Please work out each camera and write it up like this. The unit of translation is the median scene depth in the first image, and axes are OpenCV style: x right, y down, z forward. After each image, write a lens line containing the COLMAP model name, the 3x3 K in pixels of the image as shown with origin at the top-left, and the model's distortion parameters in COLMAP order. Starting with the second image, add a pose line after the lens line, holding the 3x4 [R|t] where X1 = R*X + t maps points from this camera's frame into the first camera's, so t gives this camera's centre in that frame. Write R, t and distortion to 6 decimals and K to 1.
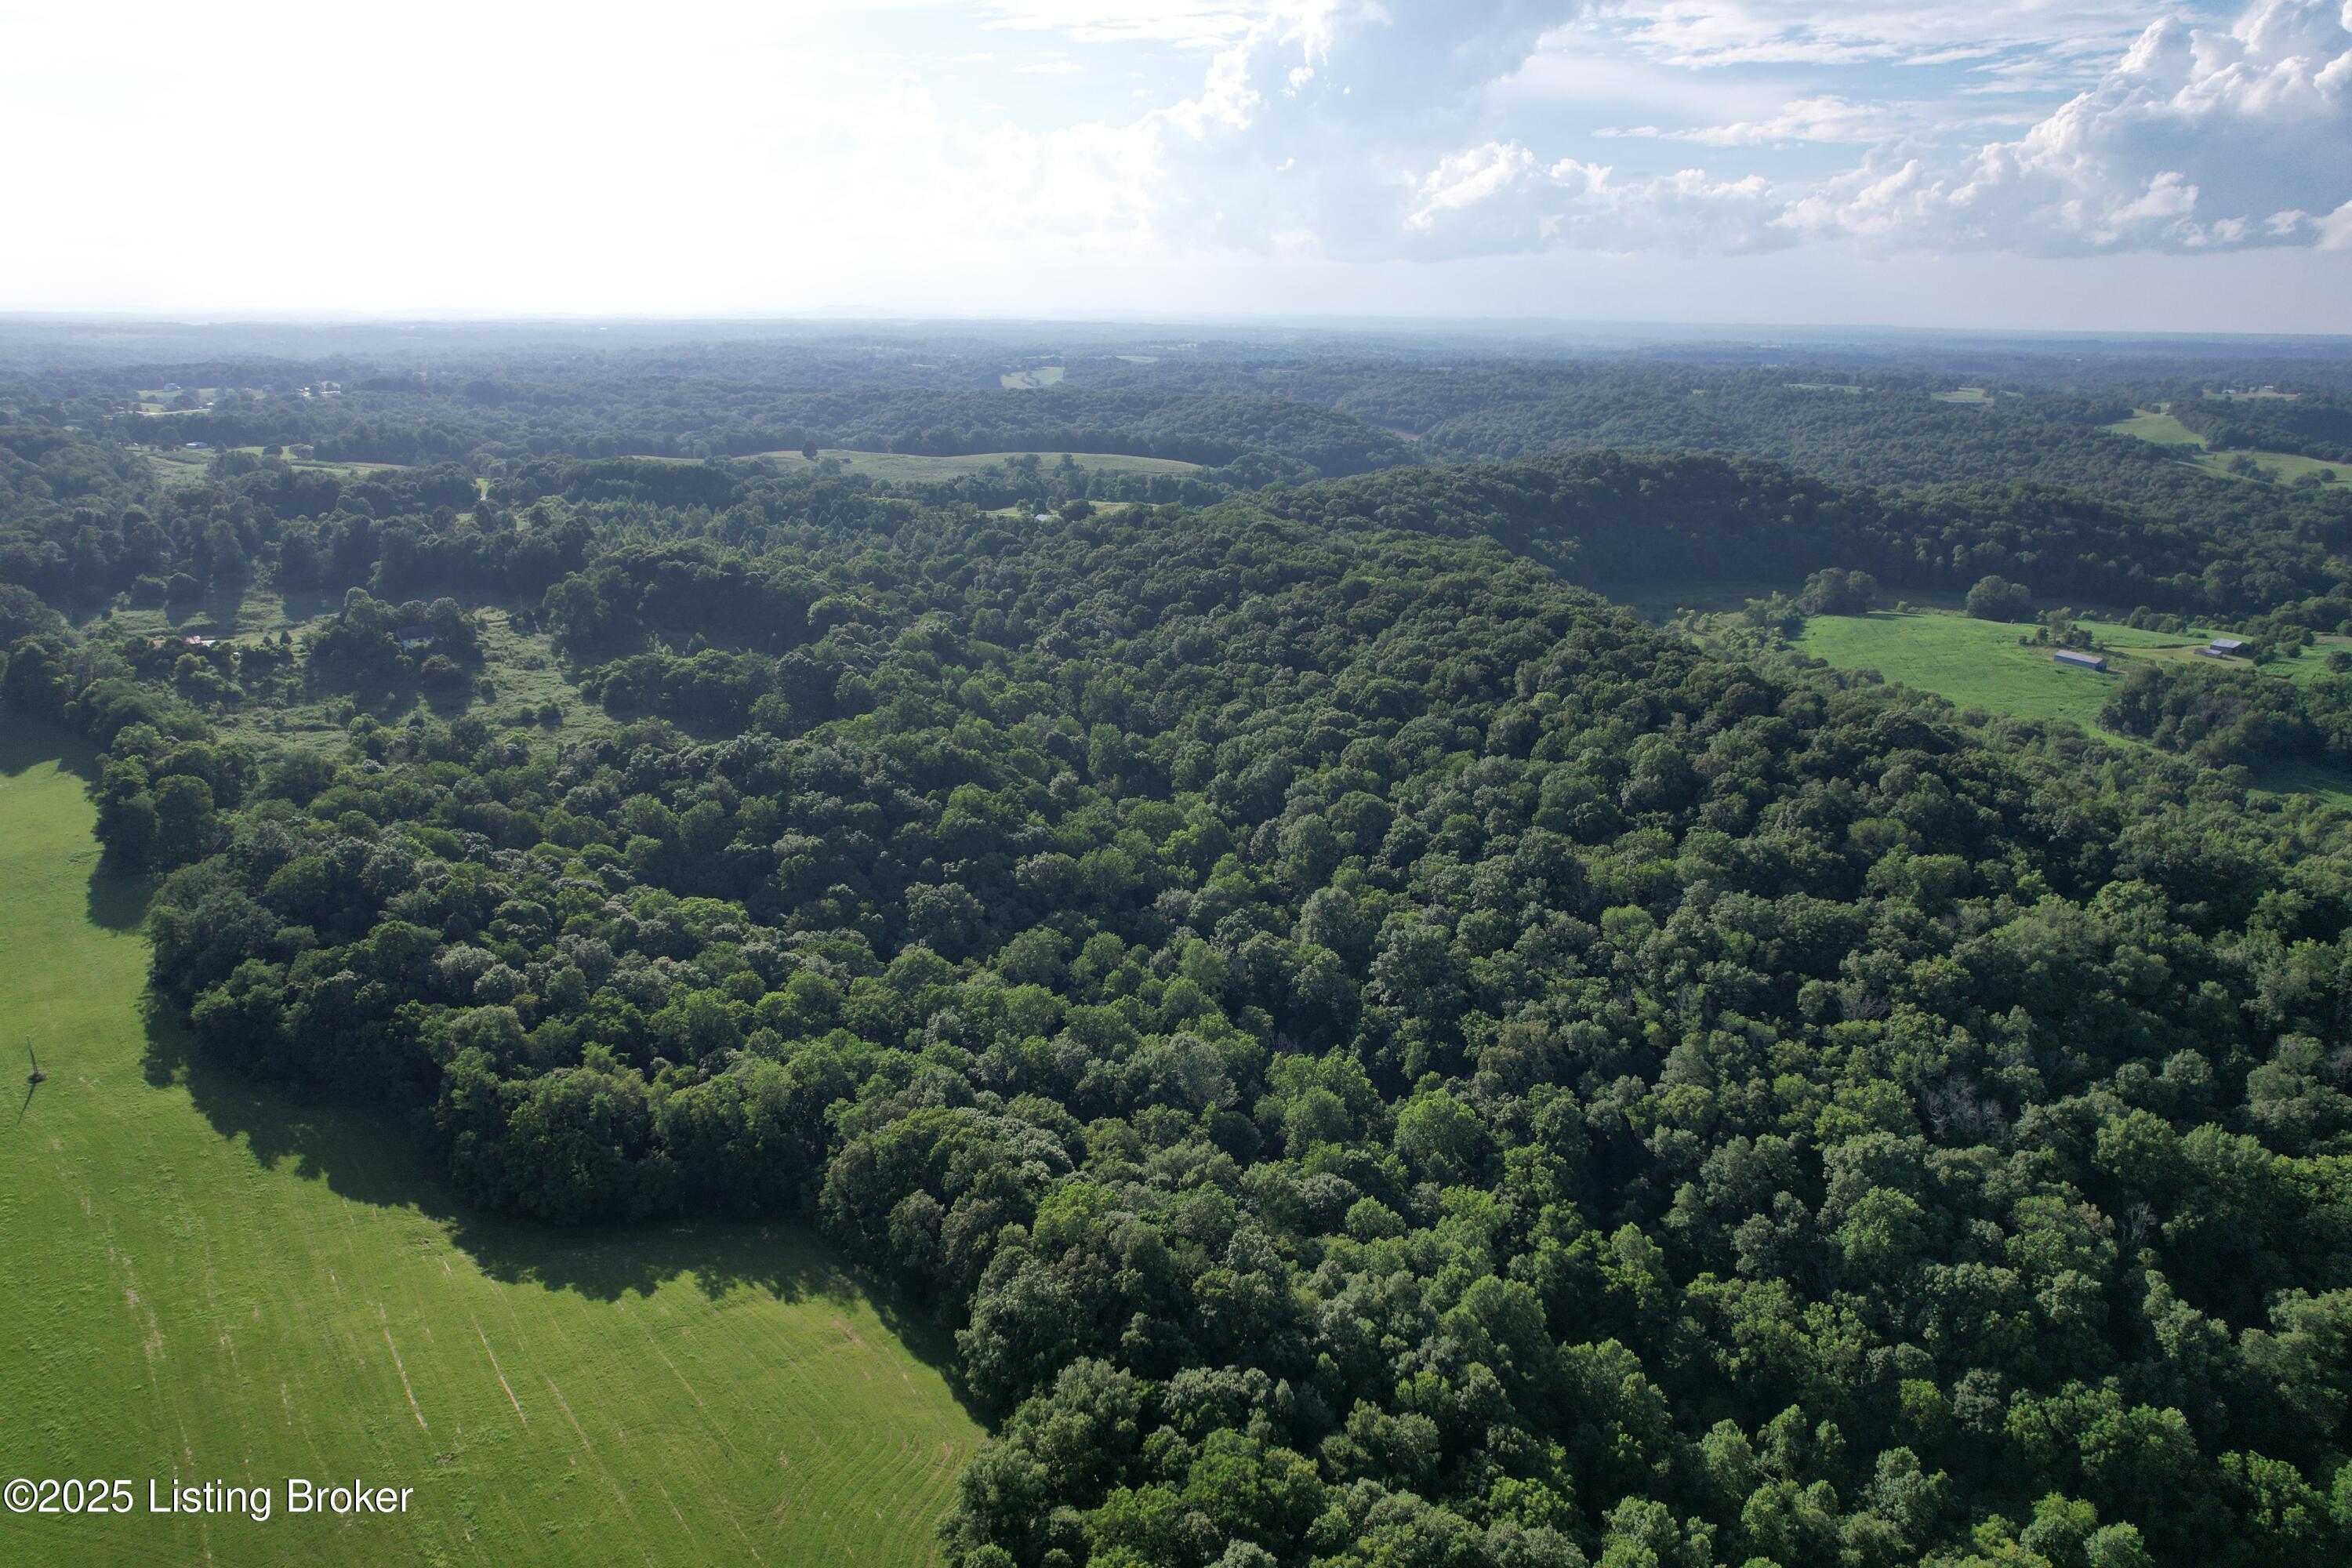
lens RADIAL K [[1527.3, 0, 1177.4], [0, 1527.3, 790.1], [0, 0, 1]] dist [-0.072251, 0.064863]
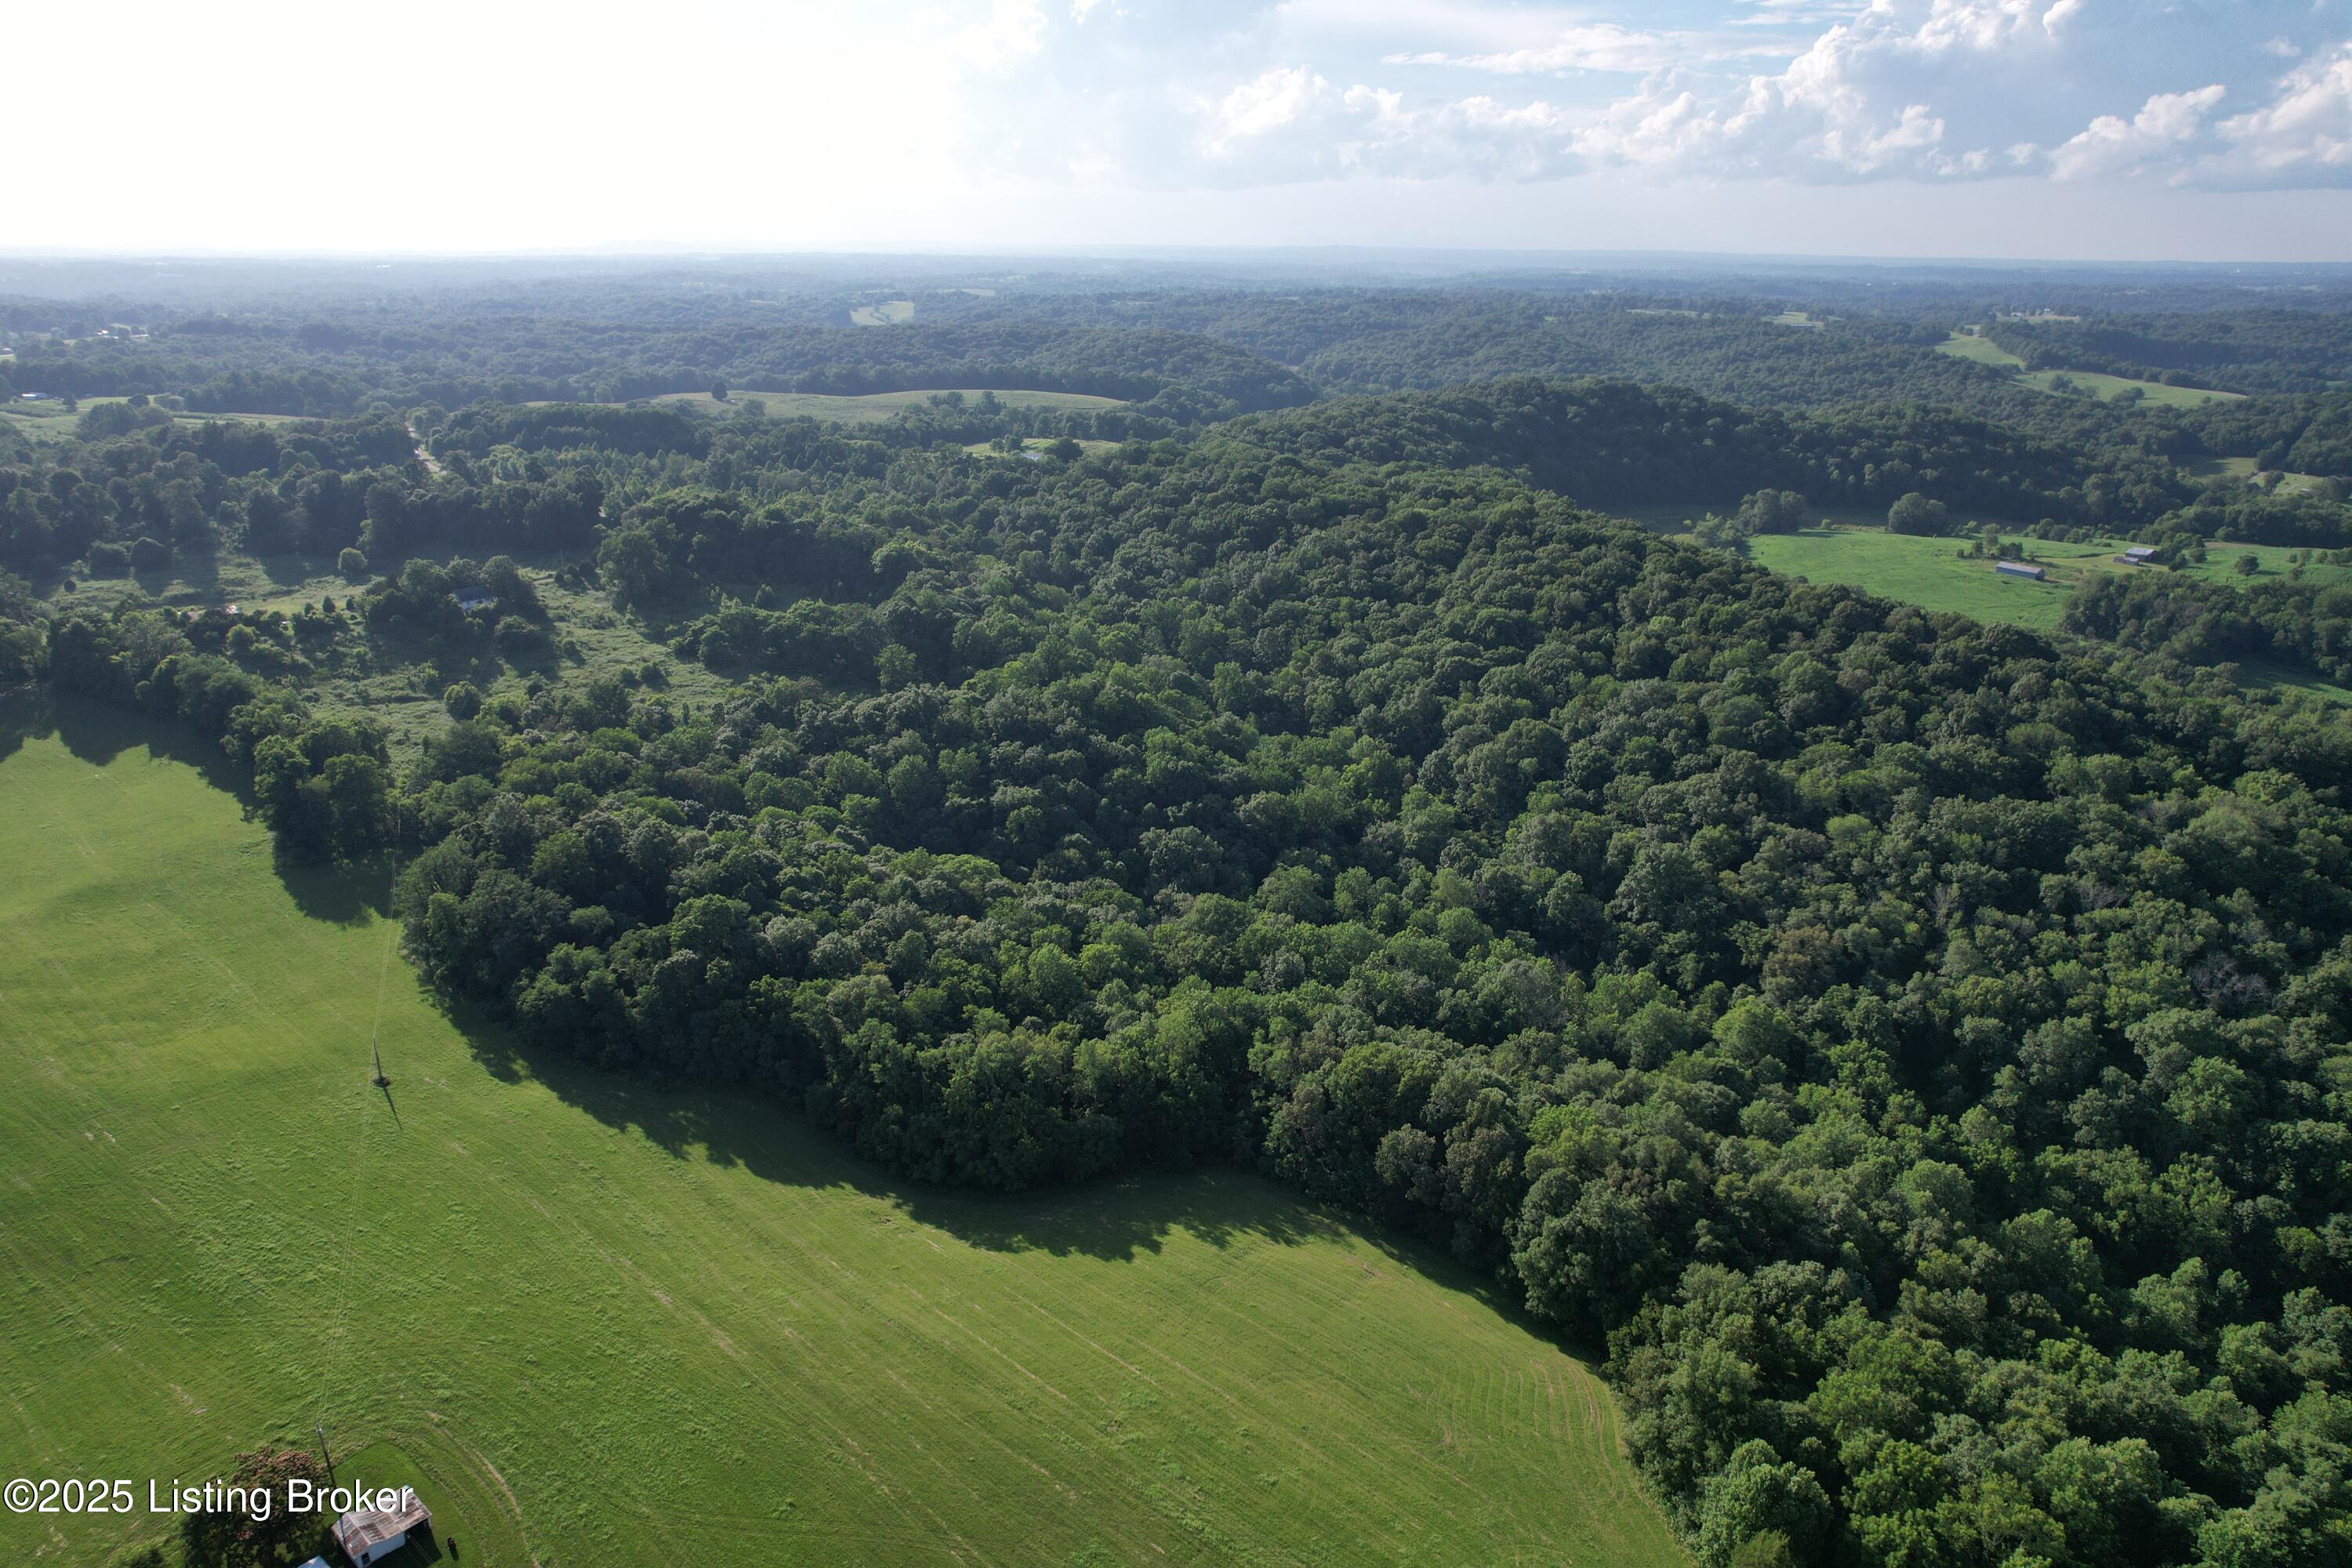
lens RADIAL K [[1527.3, 0, 1174.5], [0, 1527.3, 787.9], [0, 0, 1]] dist [-0.072251, 0.064863]
pose [[0.991632, -0.047475, 0.120048, -0.215152], [0.042566, 0.998162, 0.043135, -0.006193], [-0.121876, -0.037664, 0.991831, 0.008168]]
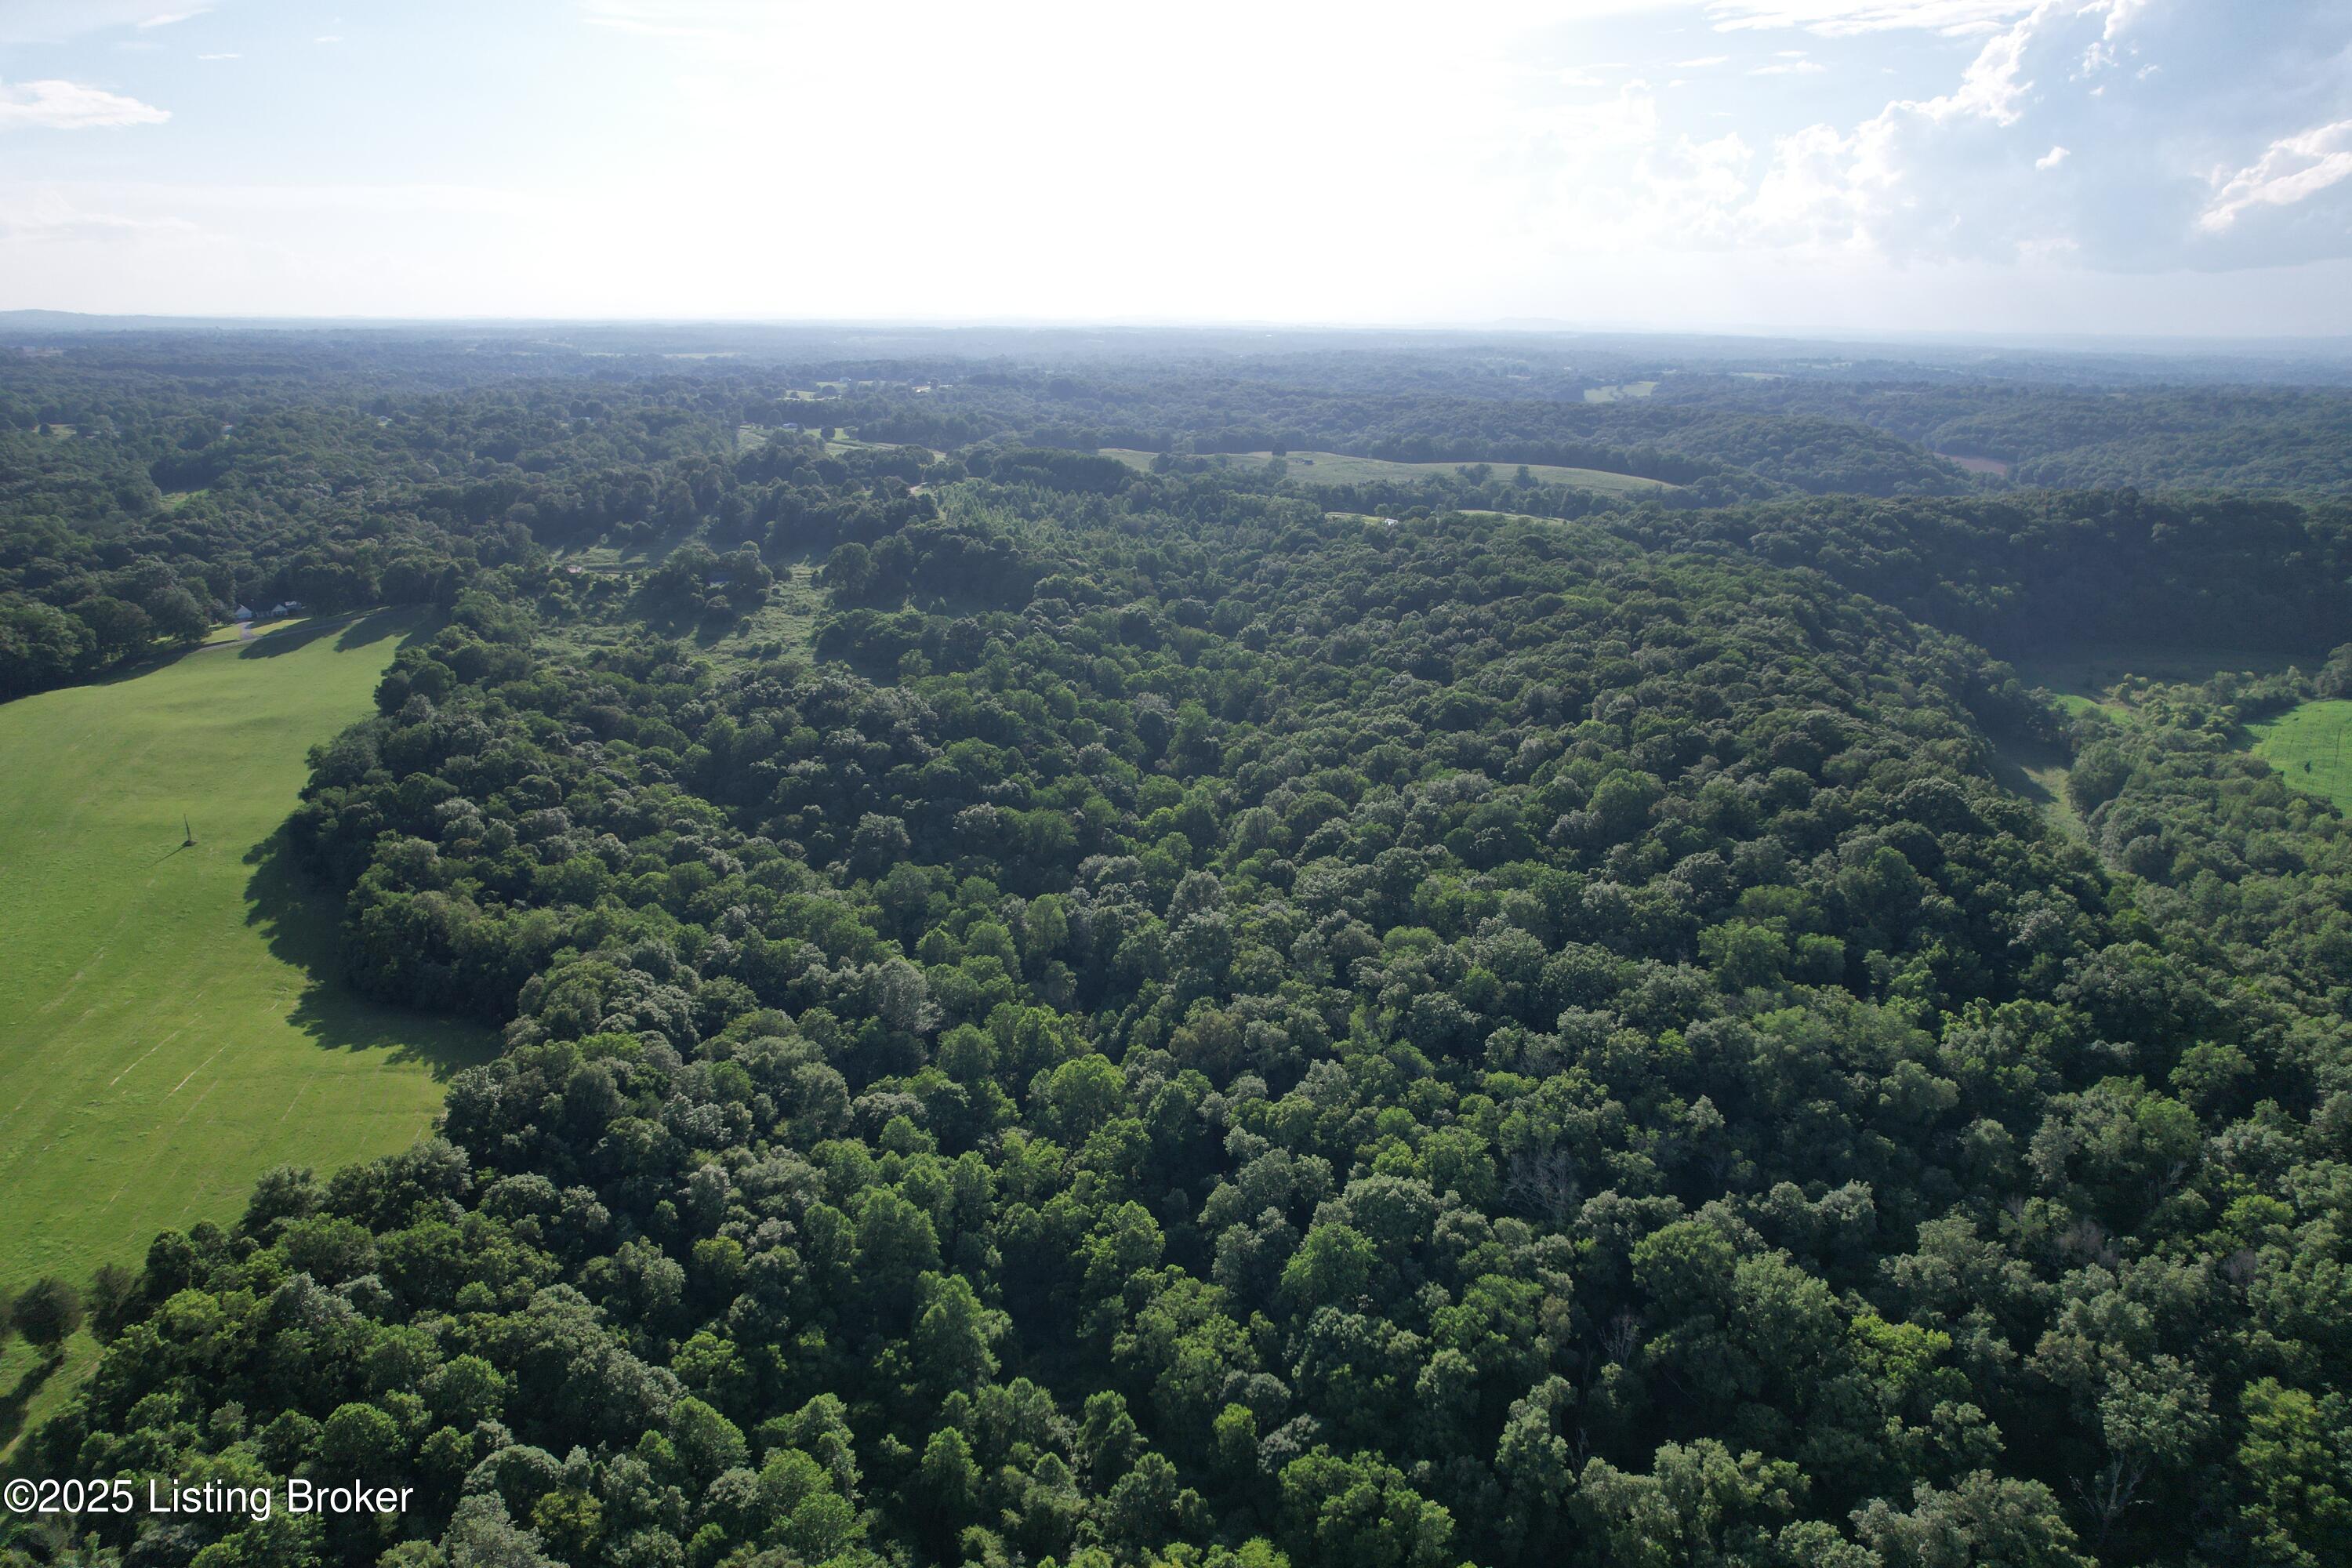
lens RADIAL K [[1527.3, 0, 1170.2], [0, 1527.3, 798.8], [0, 0, 1]] dist [-0.072251, 0.064863]
pose [[0.903436, 0.129286, -0.408765, 0.389271], [-0.130128, 0.991159, 0.025885, -0.006453], [0.408498, 0.029806, 0.912272, 0.039569]]
